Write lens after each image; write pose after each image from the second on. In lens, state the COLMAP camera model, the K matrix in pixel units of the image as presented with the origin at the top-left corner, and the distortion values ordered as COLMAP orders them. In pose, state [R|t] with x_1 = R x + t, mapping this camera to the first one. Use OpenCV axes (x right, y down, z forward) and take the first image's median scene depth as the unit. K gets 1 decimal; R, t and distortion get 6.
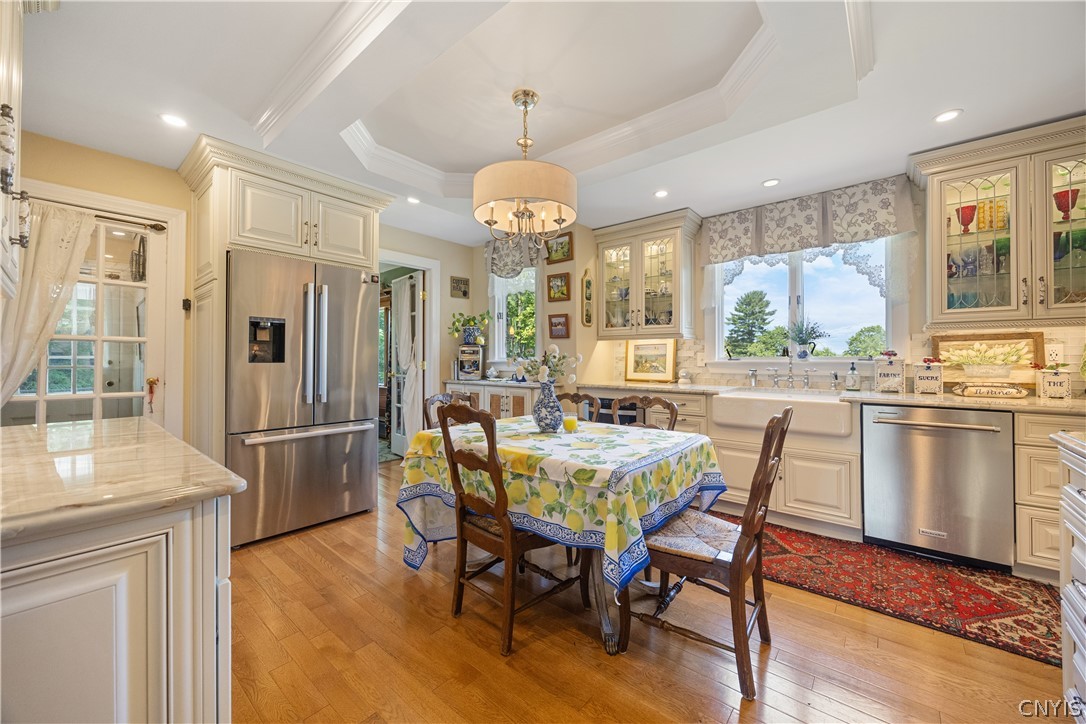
lens RADIAL K [[418.3, 0, 542.5], [0, 418.3, 357.8], [0, 0, 1]] dist [-0.003415, 0.000508]
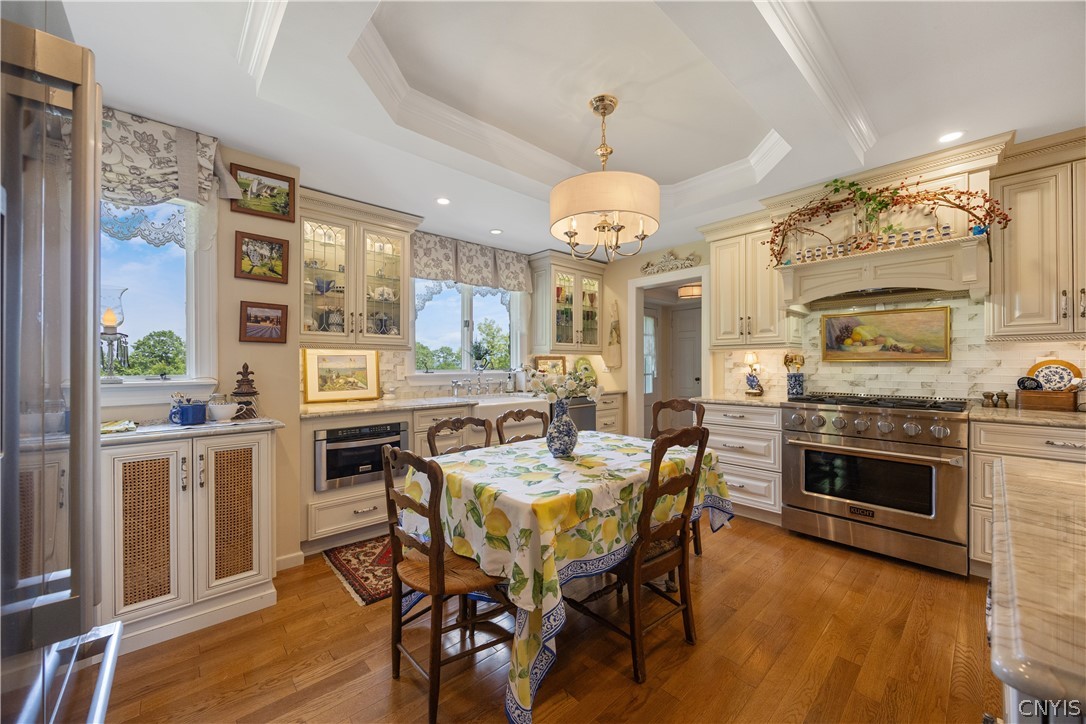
lens RADIAL K [[418.3, 0, 536.6], [0, 418.3, 364.3], [0, 0, 1]] dist [-0.003415, 0.000508]
pose [[0.126658, -0.002145, 0.991944, -0.535333], [0.001441, 0.999997, 0.001978, -0.017160], [-0.991945, 0.001178, 0.126660, 0.561507]]
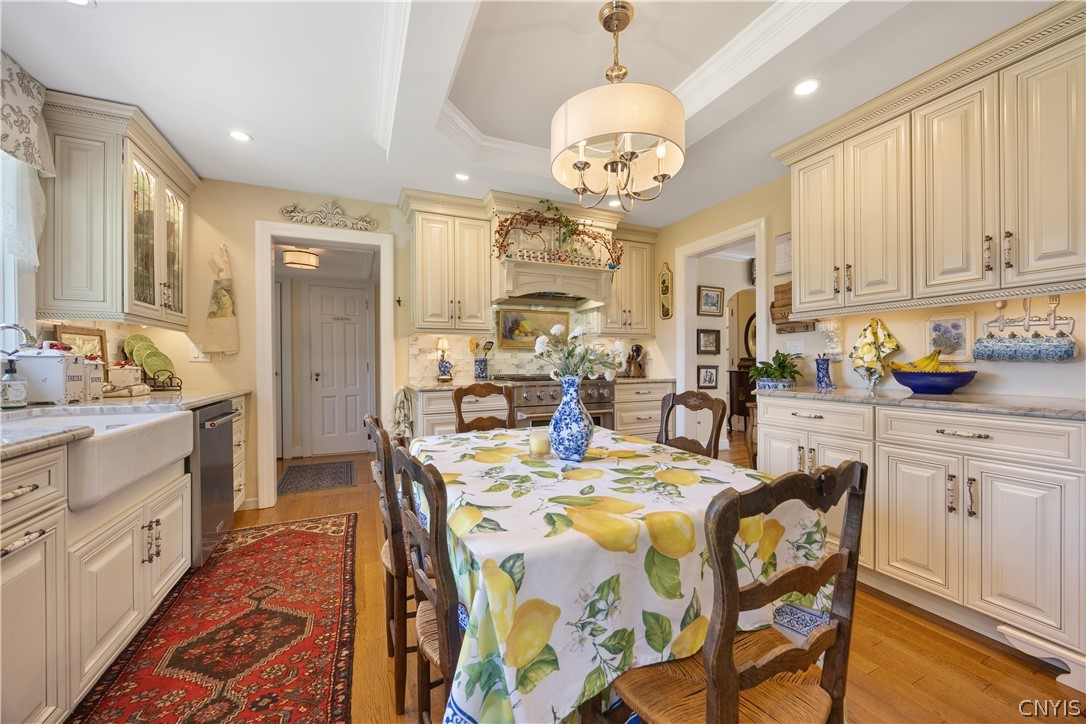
lens RADIAL K [[418.3, 0, 554.5], [0, 418.3, 365.2], [0, 0, 1]] dist [-0.003415, 0.000508]
pose [[-0.914578, 0.002260, 0.404403, -0.133800], [0.005230, 0.999967, 0.006241, 0.015064], [-0.404376, 0.007823, -0.914560, 0.952153]]
